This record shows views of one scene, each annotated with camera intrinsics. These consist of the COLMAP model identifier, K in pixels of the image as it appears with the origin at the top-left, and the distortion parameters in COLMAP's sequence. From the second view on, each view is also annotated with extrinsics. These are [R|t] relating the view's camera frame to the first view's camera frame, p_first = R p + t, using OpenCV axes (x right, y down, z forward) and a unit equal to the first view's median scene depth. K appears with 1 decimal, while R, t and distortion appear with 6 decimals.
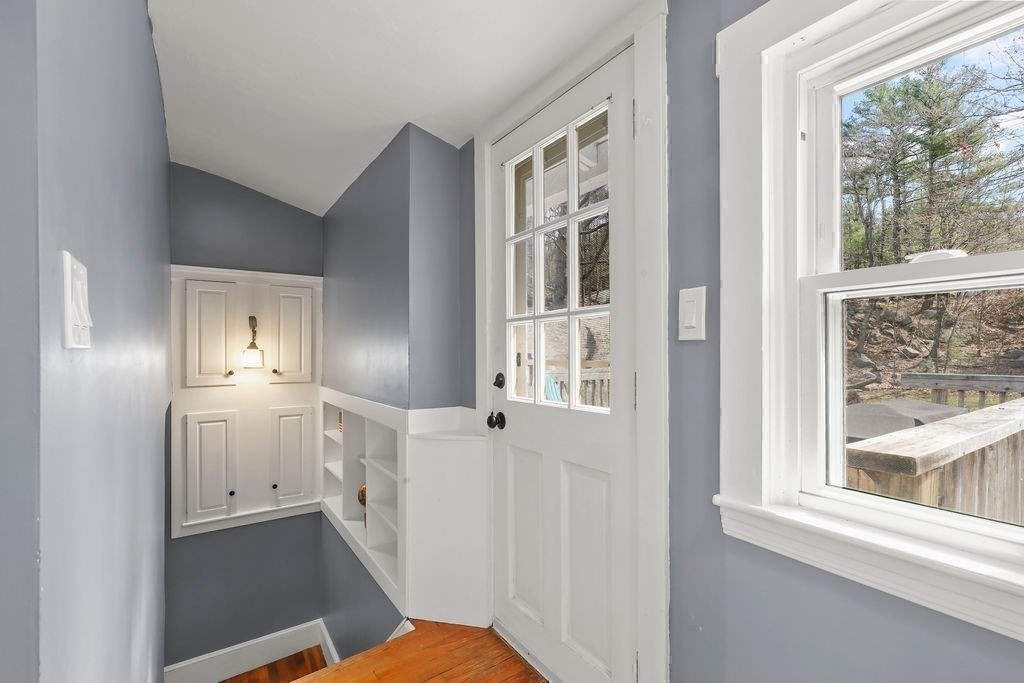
lens RADIAL K [[459.9, 0, 513.6], [0, 459.9, 350.7], [0, 0, 1]] dist [-0.001104, -0.000775]
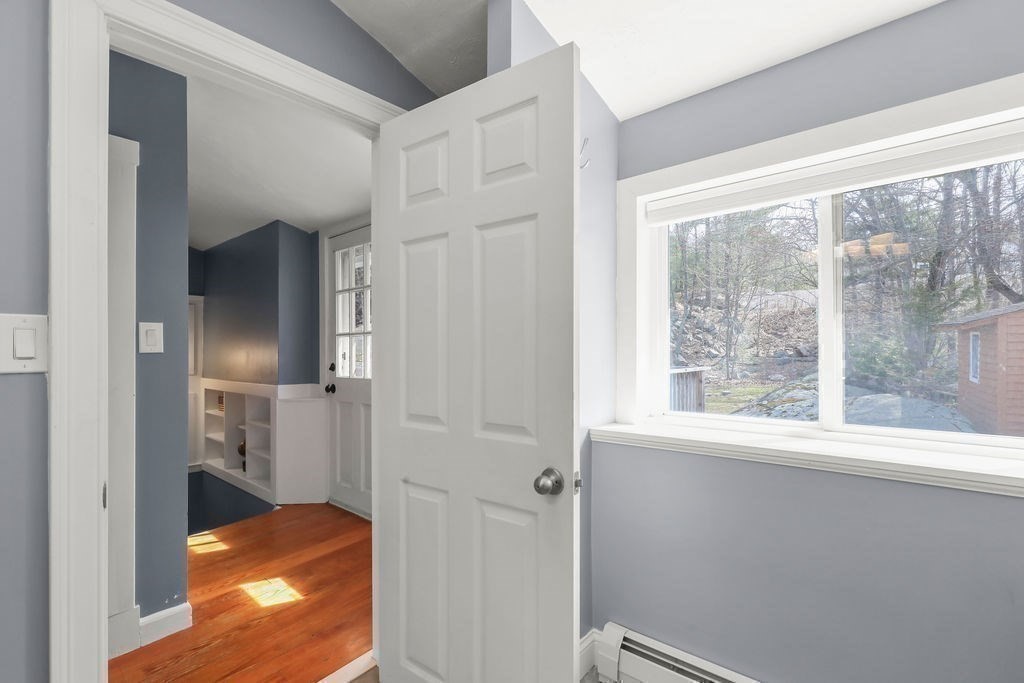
lens RADIAL K [[459.9, 0, 513.6], [0, 459.9, 350.7], [0, 0, 1]] dist [-0.001104, -0.000775]
pose [[0.963385, 0.001055, 0.268119, 0.148189], [-0.000470, 0.999997, -0.002249, 0.002174], [-0.268120, 0.002040, 0.963383, -0.828807]]
